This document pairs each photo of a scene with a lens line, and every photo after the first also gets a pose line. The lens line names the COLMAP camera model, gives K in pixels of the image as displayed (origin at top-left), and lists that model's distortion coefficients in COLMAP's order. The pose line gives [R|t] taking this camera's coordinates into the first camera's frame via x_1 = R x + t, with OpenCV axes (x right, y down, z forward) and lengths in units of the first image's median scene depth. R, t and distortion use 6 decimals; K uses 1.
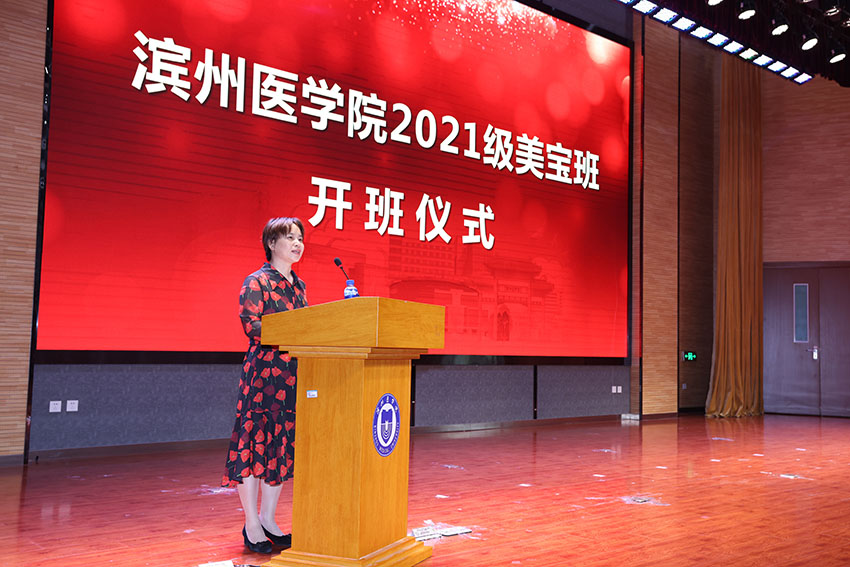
lens RADIAL K [[900.6, 0, 436.0], [0, 900.6, 283.3], [0, 0, 1]] dist [0.035420, 0.000000]
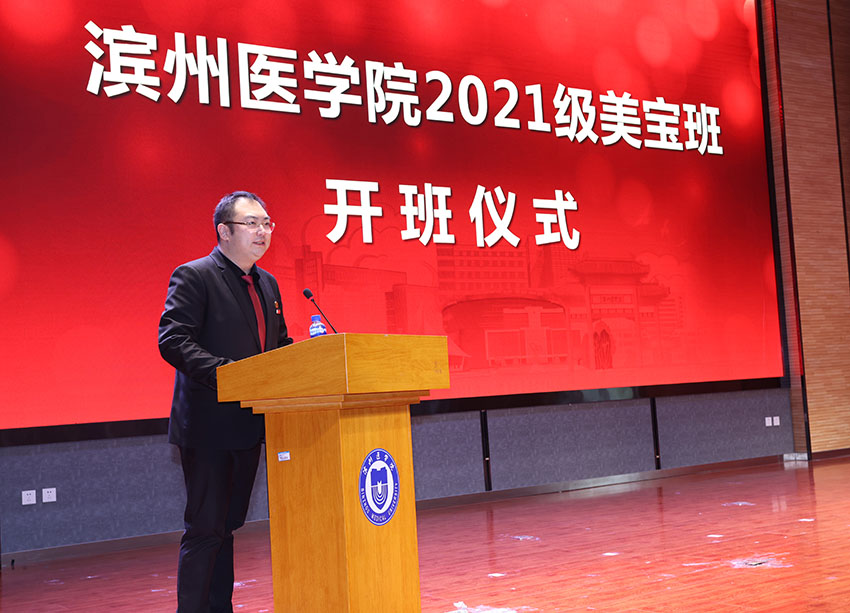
lens RADIAL K [[1238.2, 0, 428.5], [0, 1238.2, 306.5], [0, 0, 1]] dist [0.035334, 0.000000]
pose [[0.989772, -0.090083, -0.110620, 0.053572], [0.090583, 0.995889, -0.000504, -0.000646], [0.110211, -0.009522, 0.993863, -0.046814]]
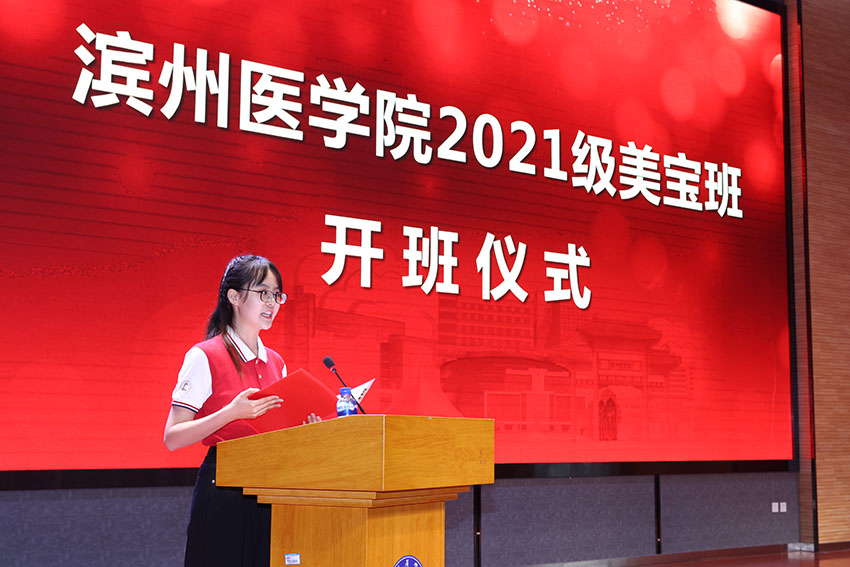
lens RADIAL K [[1253.7, 0, 431.3], [0, 1253.7, 276.8], [0, 0, 1]] dist [-0.001902, 0.000000]
pose [[0.996861, -0.025057, -0.075099, 0.016187], [0.021005, 0.998306, -0.054260, -0.013565], [0.076331, 0.052512, 0.995699, 0.029355]]
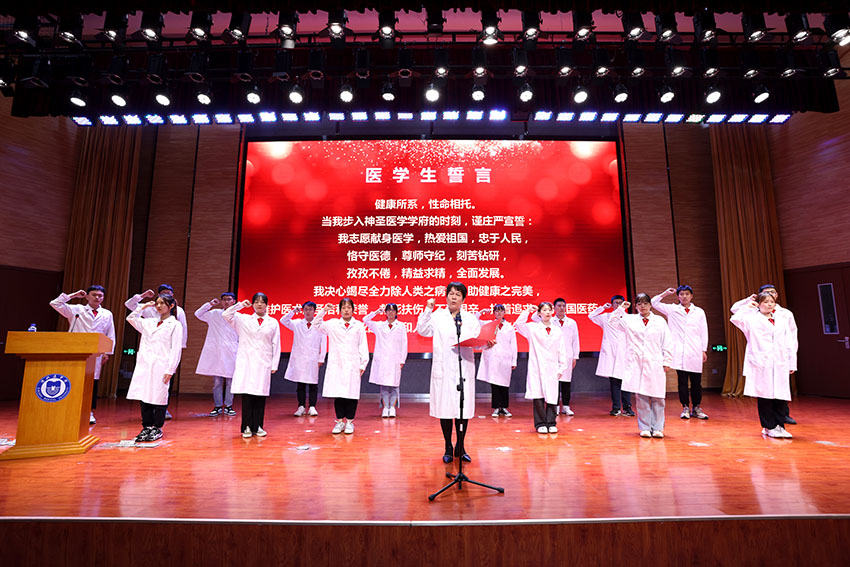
lens RADIAL K [[443.1, 0, 425.5], [0, 443.1, 284.9], [0, 0, 1]] dist [-0.031974, 0.002043]
pose [[0.740833, -0.118090, -0.661227, 0.562310], [0.070082, 0.992641, -0.098758, 0.031228], [0.668023, 0.026824, 0.743657, 0.339645]]
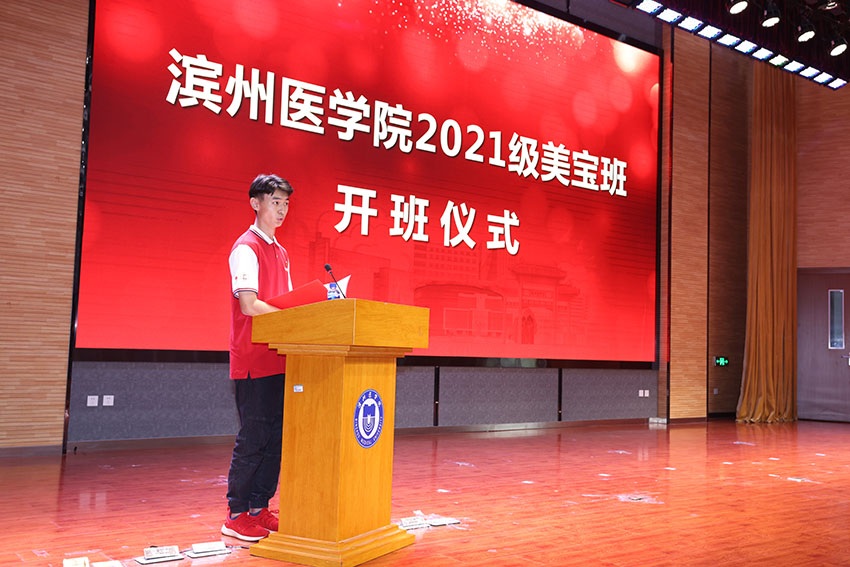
lens RADIAL K [[892.8, 0, 430.2], [0, 892.8, 283.5], [0, 0, 1]] dist [0.030966, 0.000000]
pose [[0.997603, 0.003529, -0.069108, 0.037677], [-0.003896, 0.999979, -0.005173, 0.000891], [0.069088, 0.005430, 0.997596, -0.022065]]
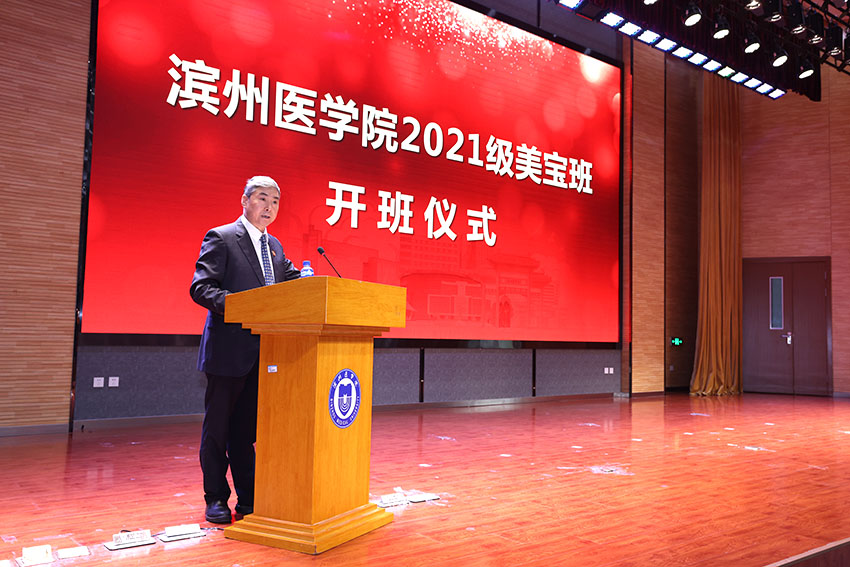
lens RADIAL K [[762.6, 0, 433.6], [0, 762.6, 284.7], [0, 0, 1]] dist [-0.005851, 0.027359]
pose [[0.998590, -0.003682, -0.052959, 0.040477], [0.003810, 0.999990, 0.002315, 0.009055], [0.052950, -0.002513, 0.998594, 0.046330]]
